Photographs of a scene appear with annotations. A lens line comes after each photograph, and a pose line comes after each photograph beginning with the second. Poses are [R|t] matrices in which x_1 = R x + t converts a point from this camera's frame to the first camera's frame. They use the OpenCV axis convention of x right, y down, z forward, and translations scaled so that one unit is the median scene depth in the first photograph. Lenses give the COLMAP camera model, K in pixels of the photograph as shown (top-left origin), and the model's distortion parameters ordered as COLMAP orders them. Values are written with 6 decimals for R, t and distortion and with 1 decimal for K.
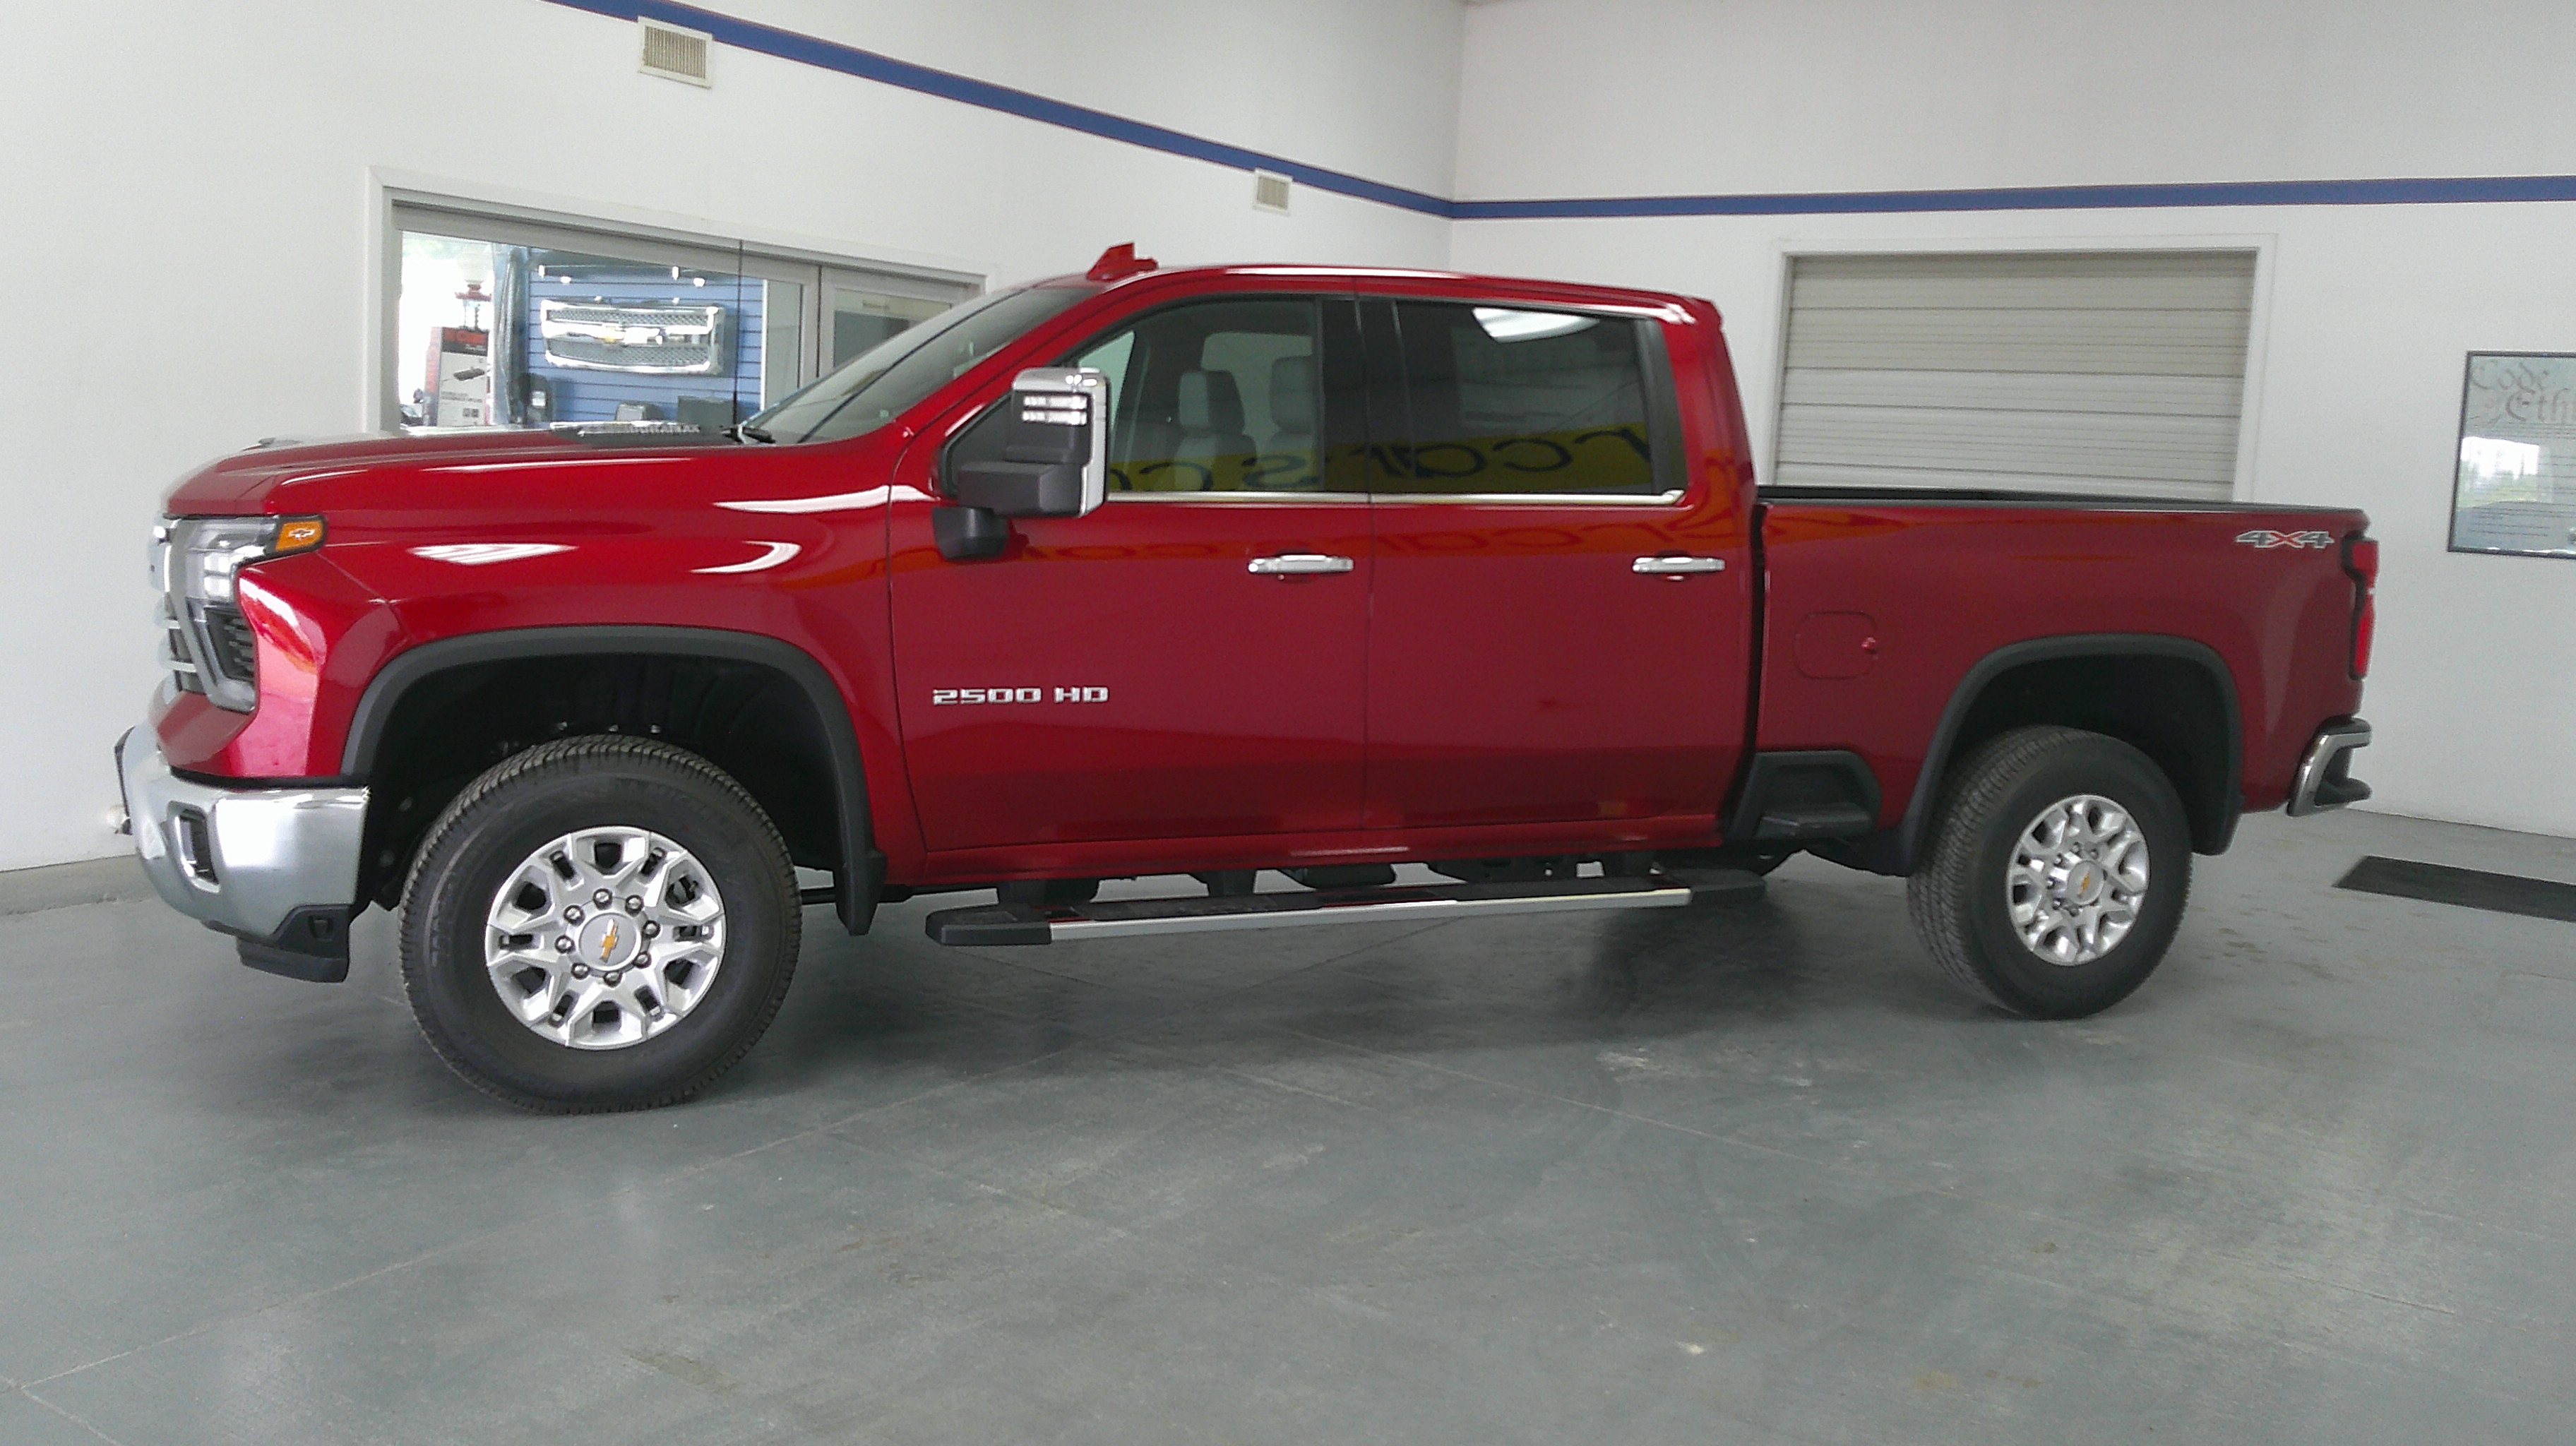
lens RADIAL K [[2157.9, 0, 1238.7], [0, 2157.9, 714.8], [0, 0, 1]] dist [0.118065, -0.188555]
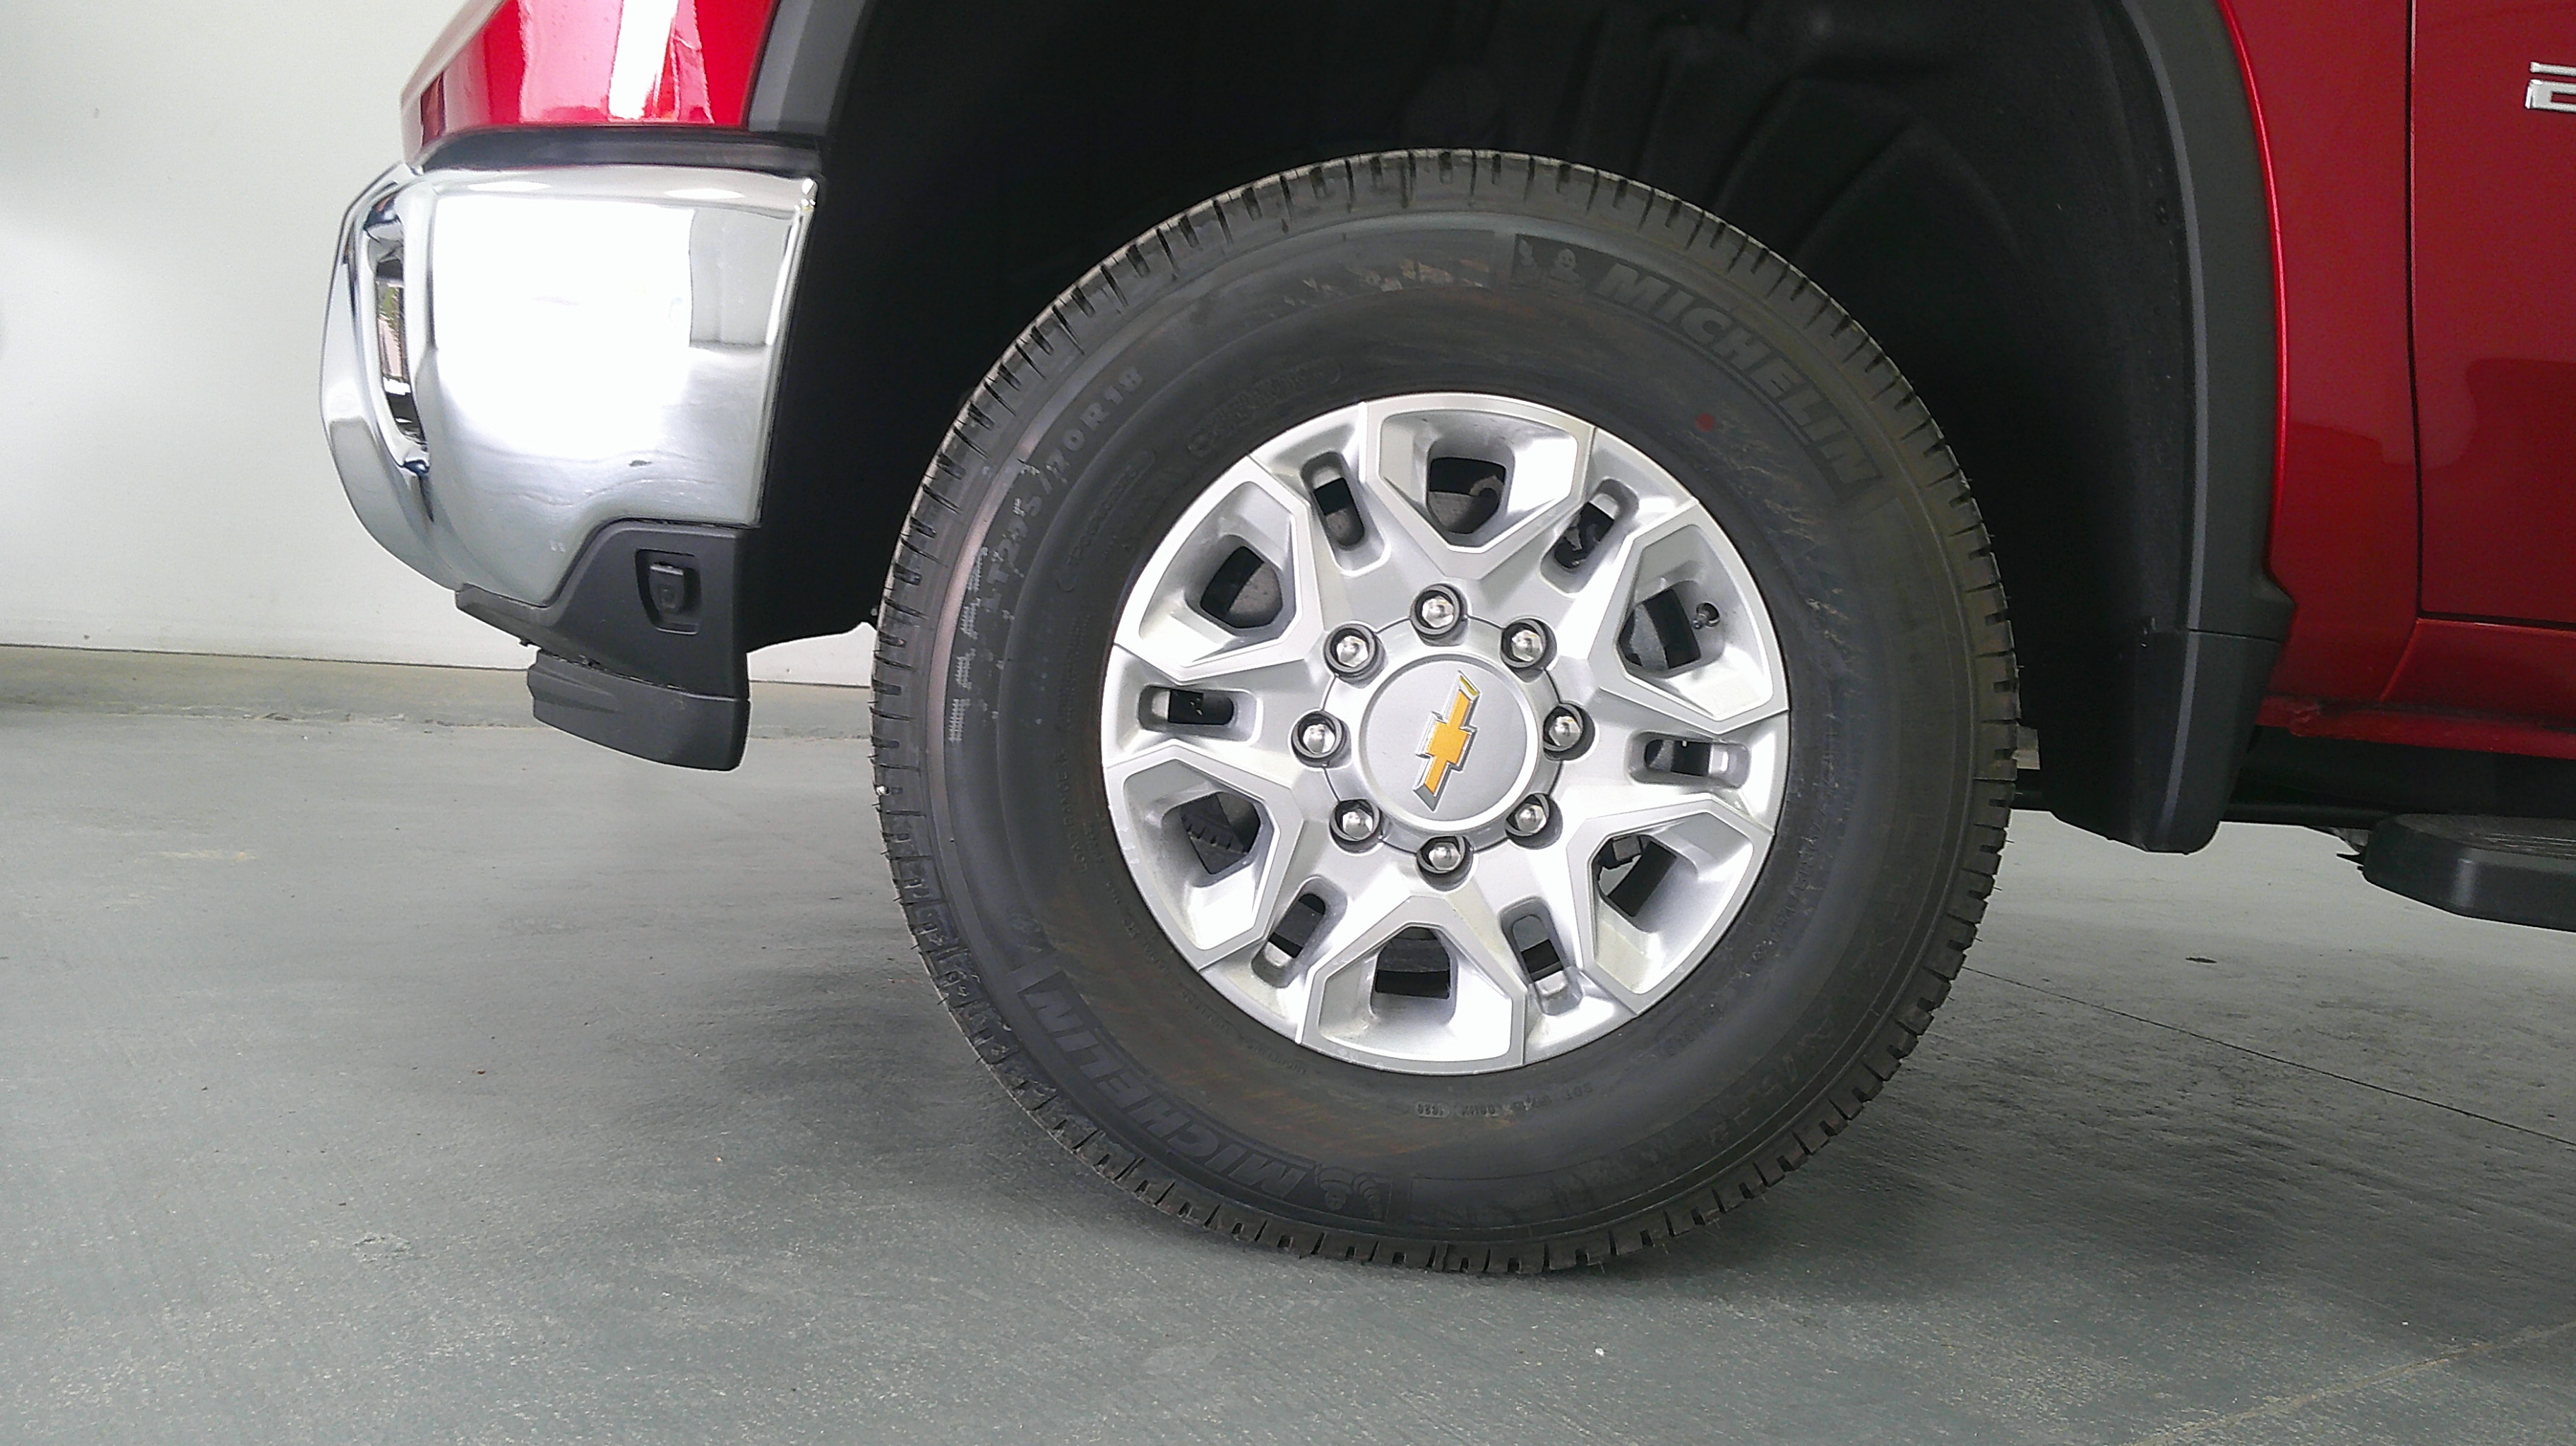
lens RADIAL K [[2180.1, 0, 1236.7], [0, 2180.1, 712.5], [0, 0, 1]] dist [0.107430, -0.197215]
pose [[0.933542, 0.076383, -0.350236, -0.202470], [-0.104502, 0.992586, -0.062073, 0.122797], [0.342898, 0.094548, 0.934603, 0.676989]]
